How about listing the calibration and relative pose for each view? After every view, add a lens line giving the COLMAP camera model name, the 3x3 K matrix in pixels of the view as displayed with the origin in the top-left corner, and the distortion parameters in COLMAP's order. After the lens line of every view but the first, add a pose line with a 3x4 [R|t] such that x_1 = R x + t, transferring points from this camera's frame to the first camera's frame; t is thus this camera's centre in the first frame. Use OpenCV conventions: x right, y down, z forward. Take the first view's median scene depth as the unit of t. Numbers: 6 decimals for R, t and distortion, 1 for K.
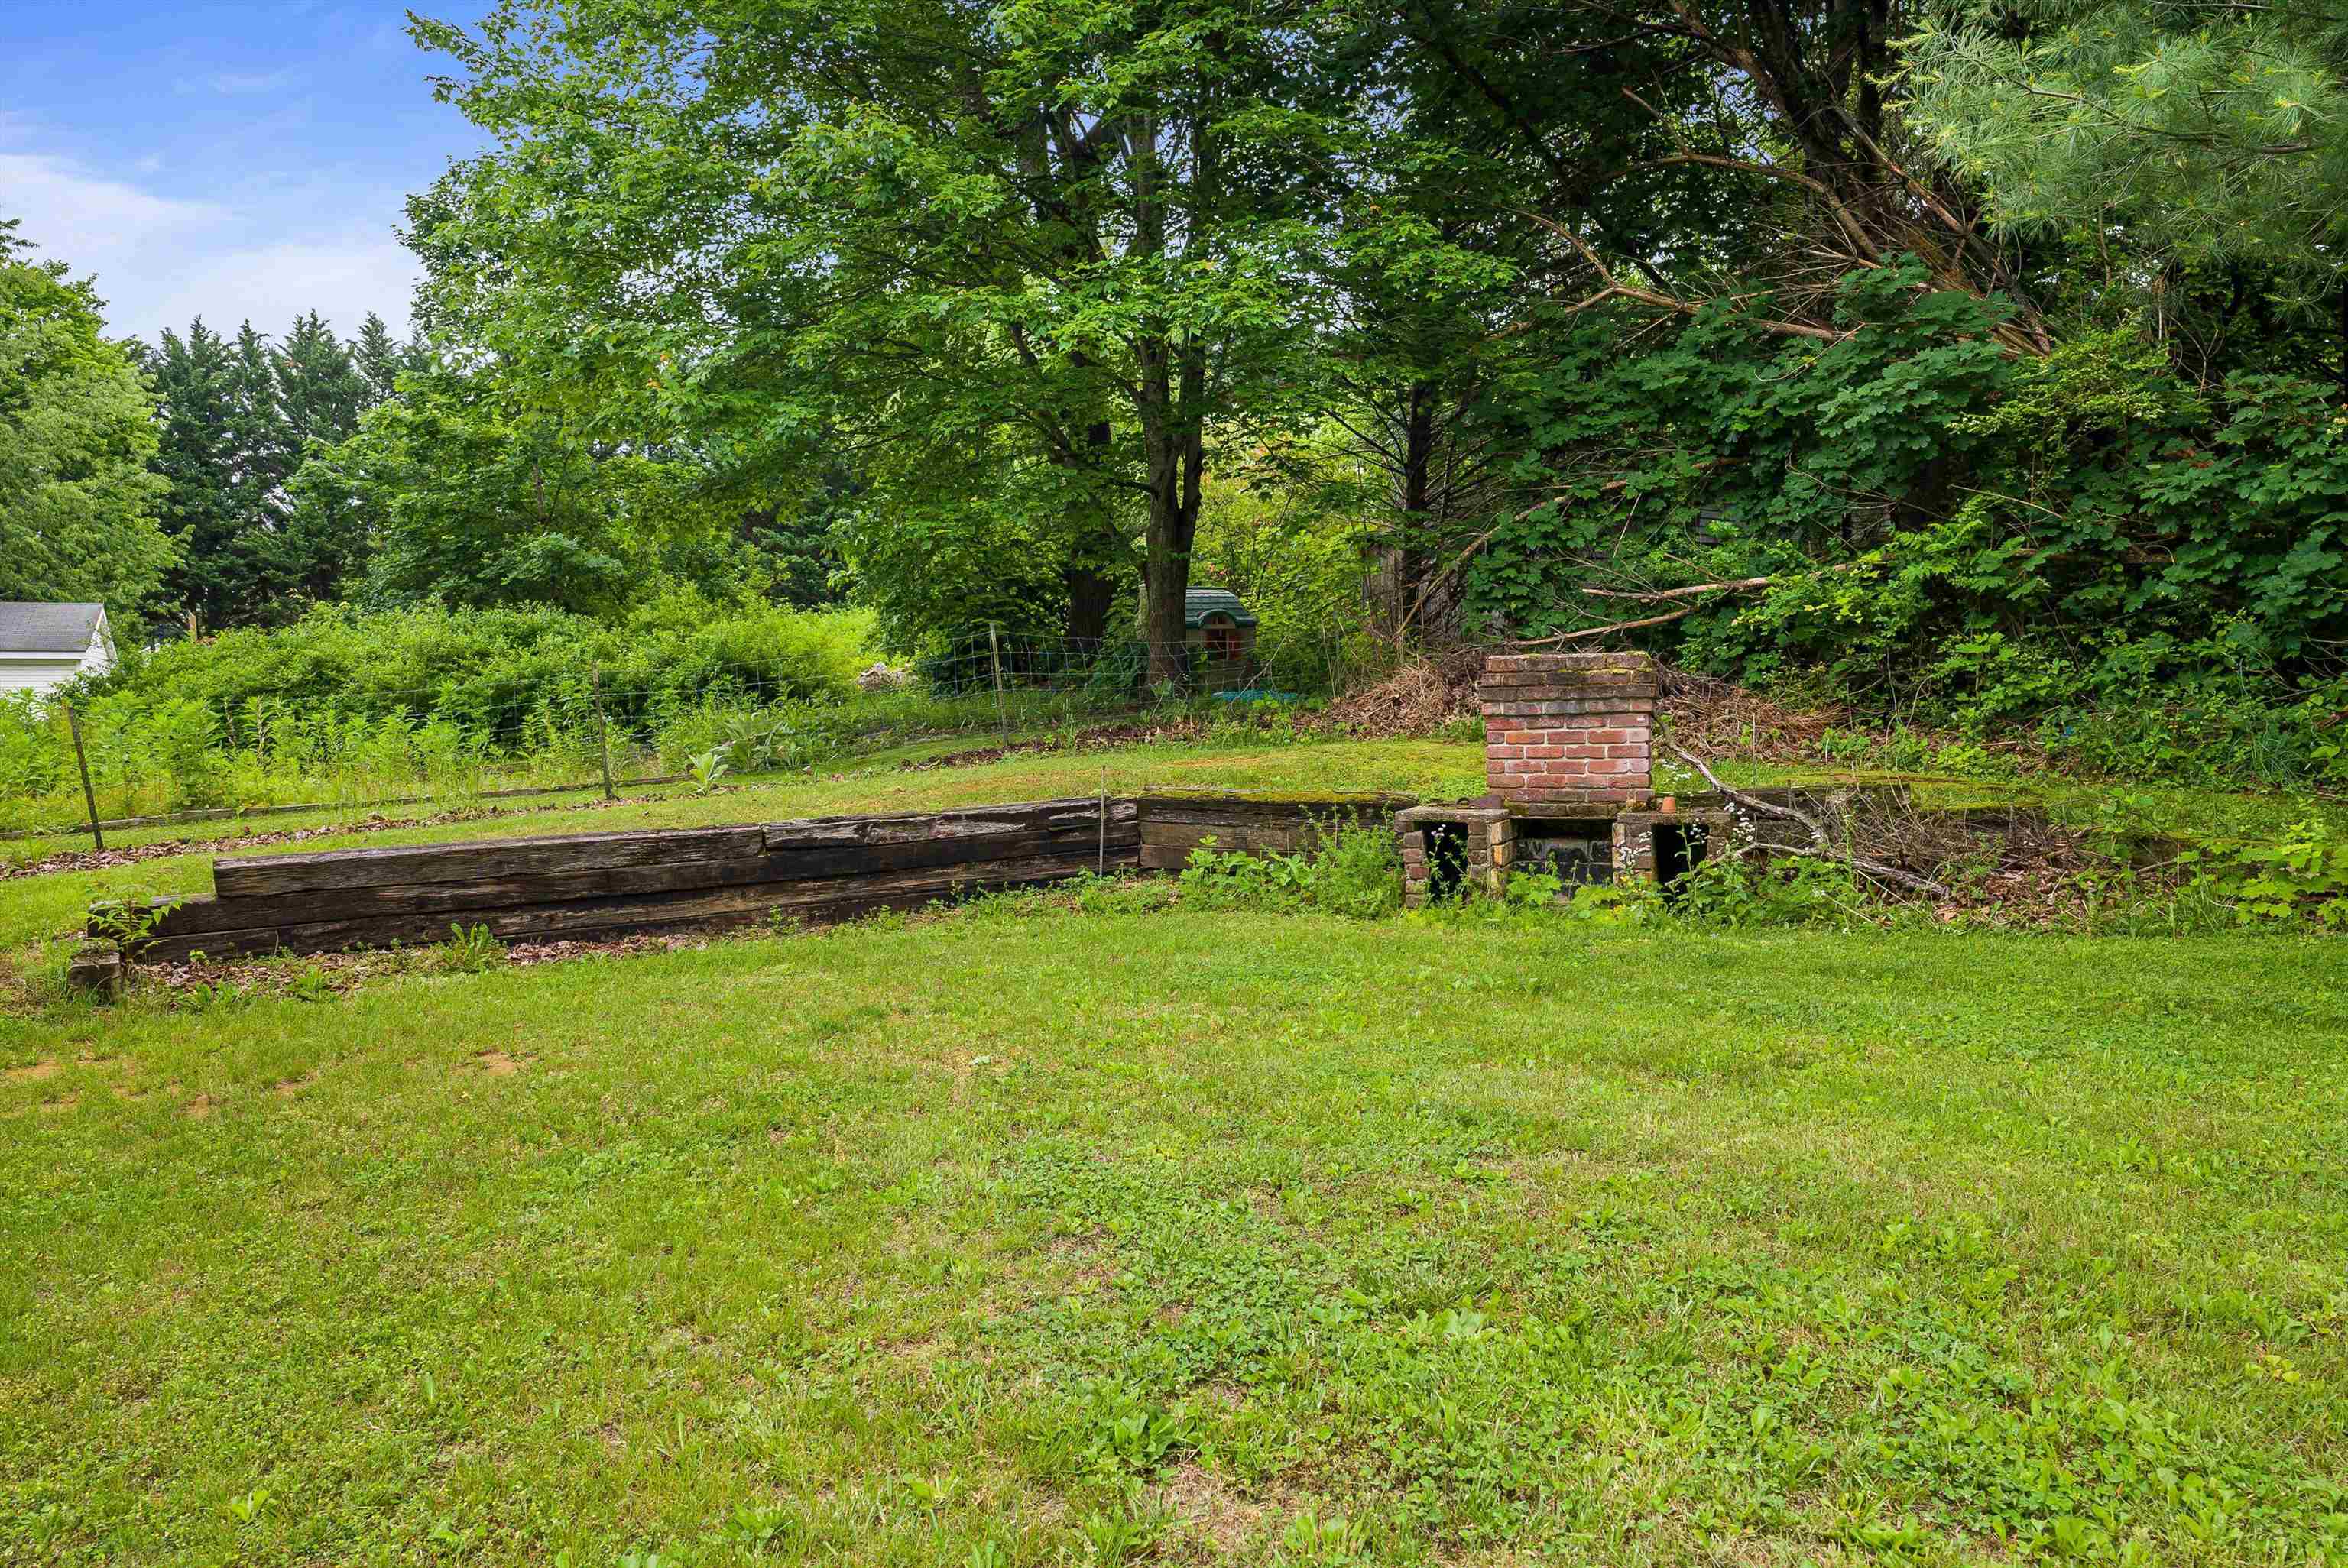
lens RADIAL K [[1679.2, 0, 1187.3], [0, 1679.2, 788.4], [0, 0, 1]] dist [-0.003278, 0.000413]
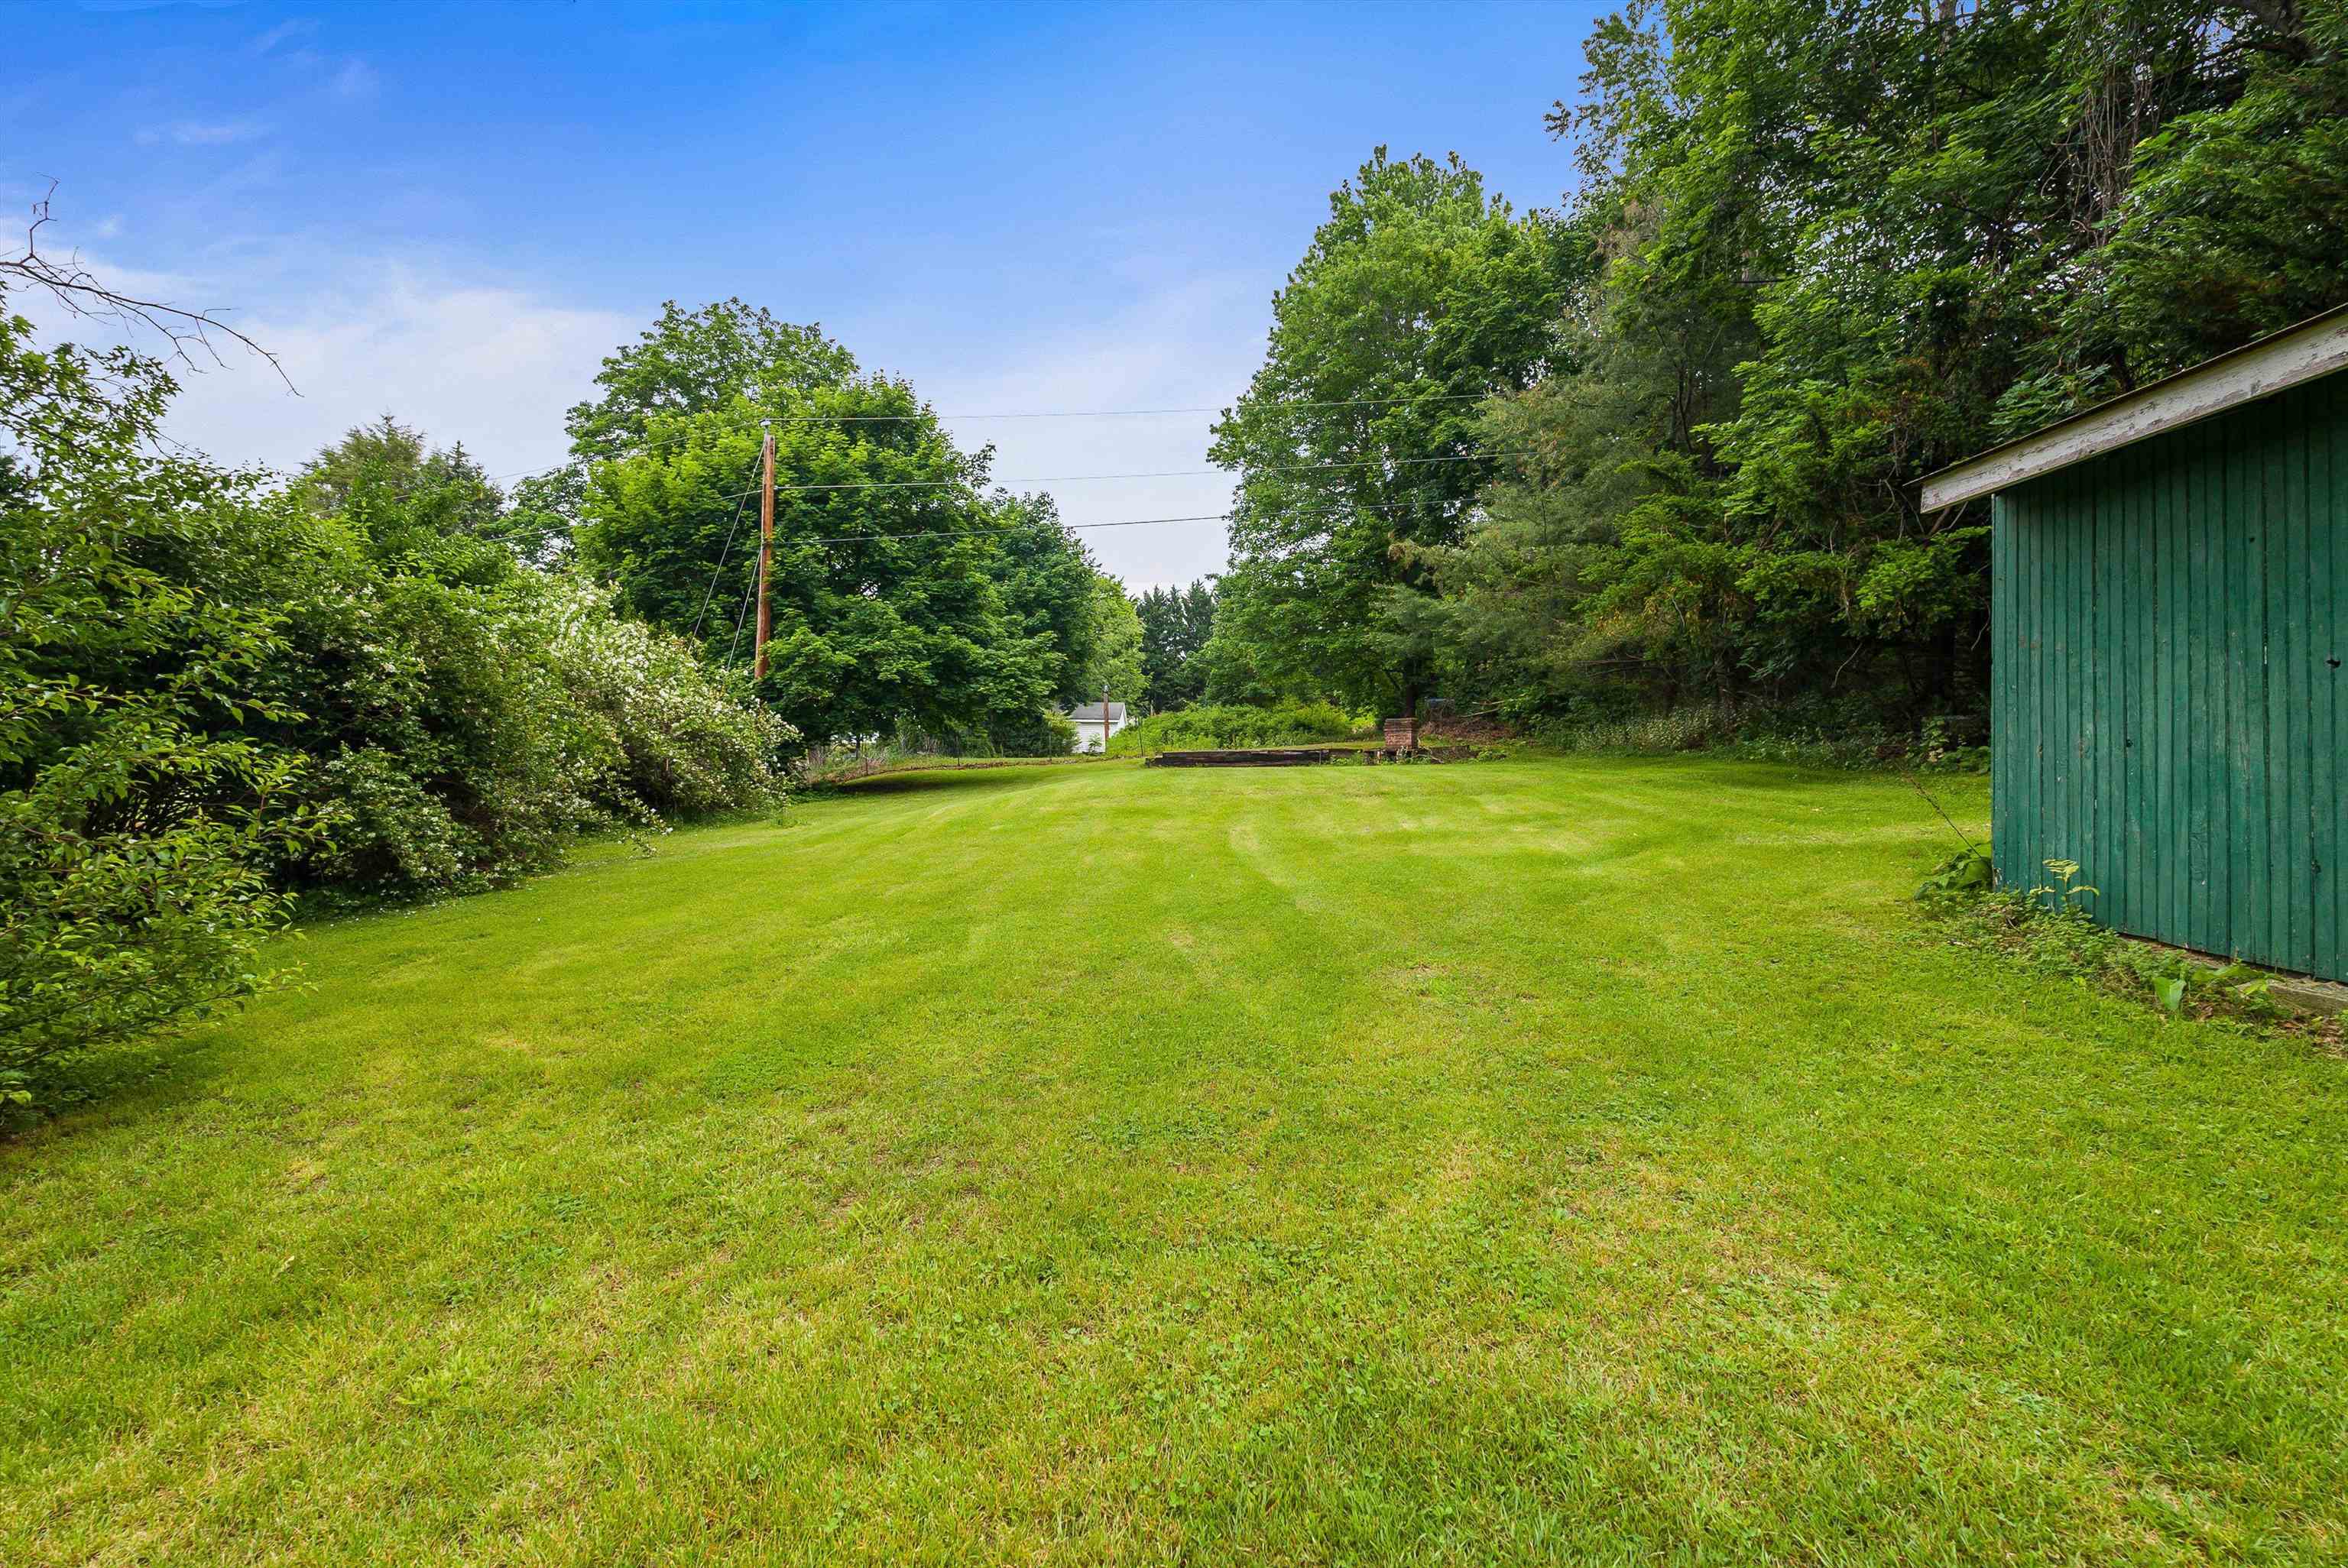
lens RADIAL K [[1060.6, 0, 1177.1], [0, 1060.6, 779.0], [0, 0, 1]] dist [-0.001033, -0.000353]
pose [[0.877103, 0.026161, -0.479590, 0.405425], [-0.038522, 0.999130, -0.015949, 0.061073], [0.478756, 0.032463, 0.877348, -0.725963]]
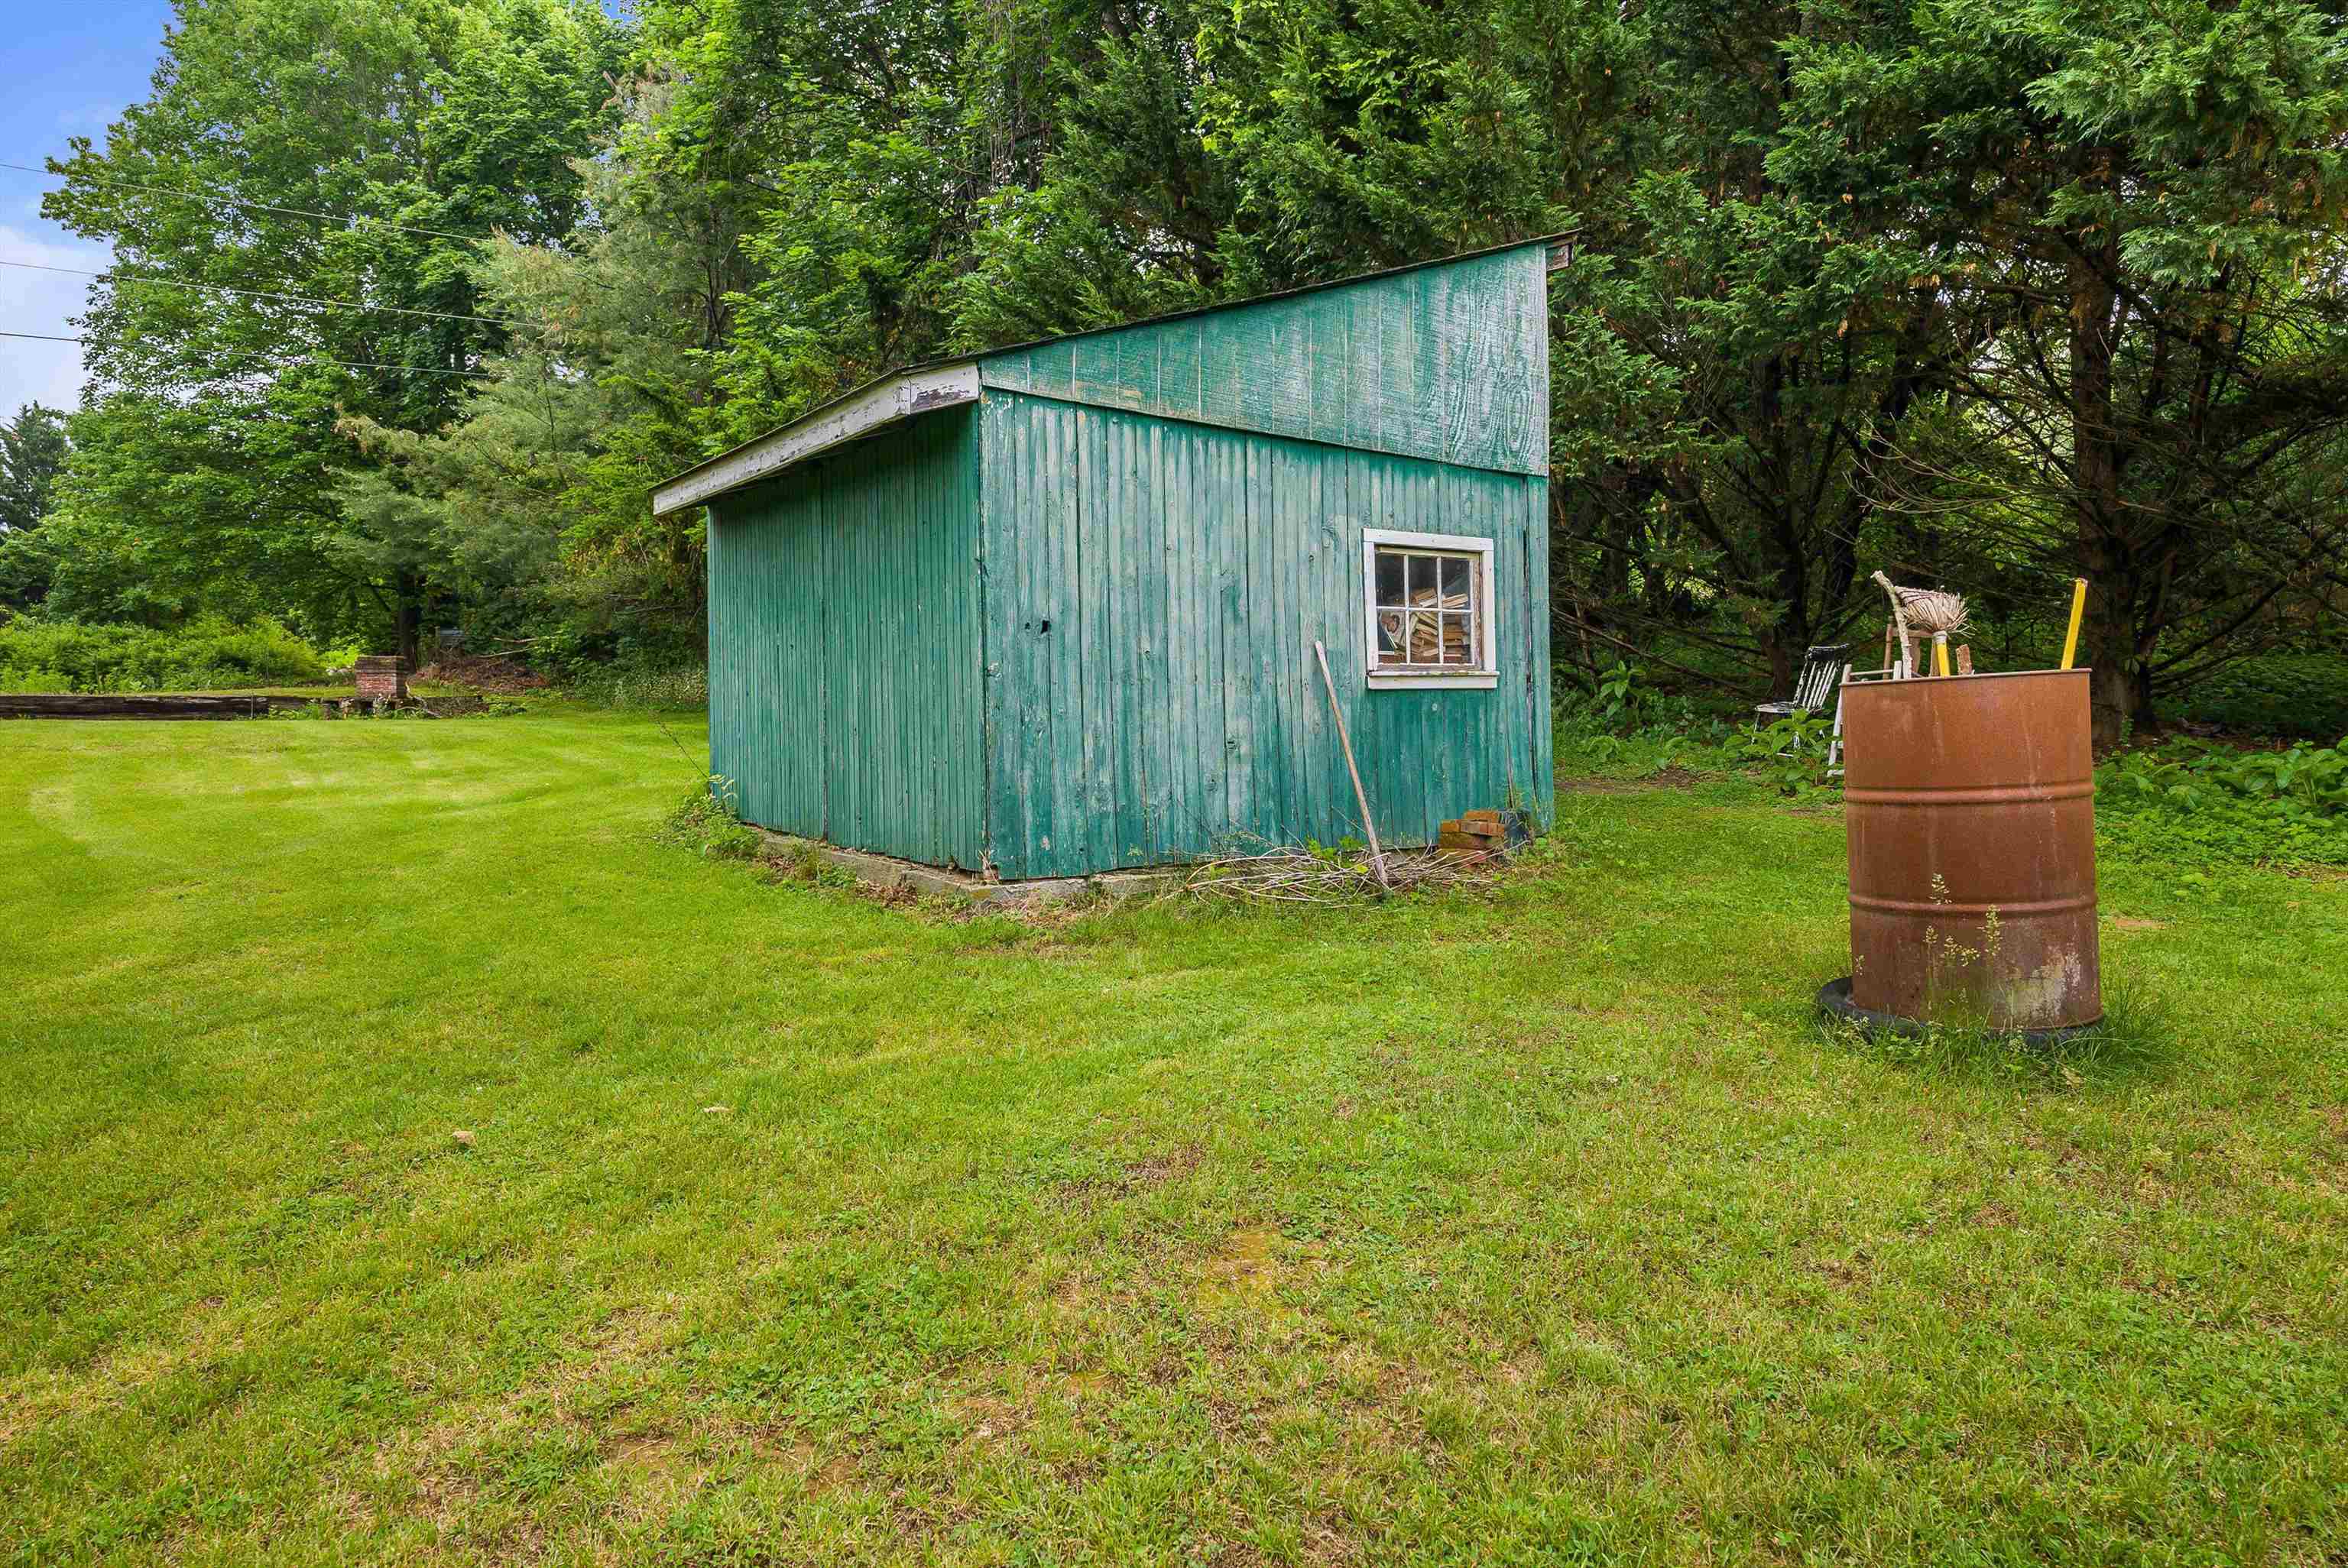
lens RADIAL K [[1503.3, 0, 1225.0], [0, 1503.3, 789.9], [0, 0, 1]] dist [0.003774, -0.001487]
pose [[0.983685, 0.023728, 0.178327, 0.504885], [-0.022011, 0.999690, -0.011605, 0.071260], [-0.178547, 0.007490, 0.983903, -0.872645]]
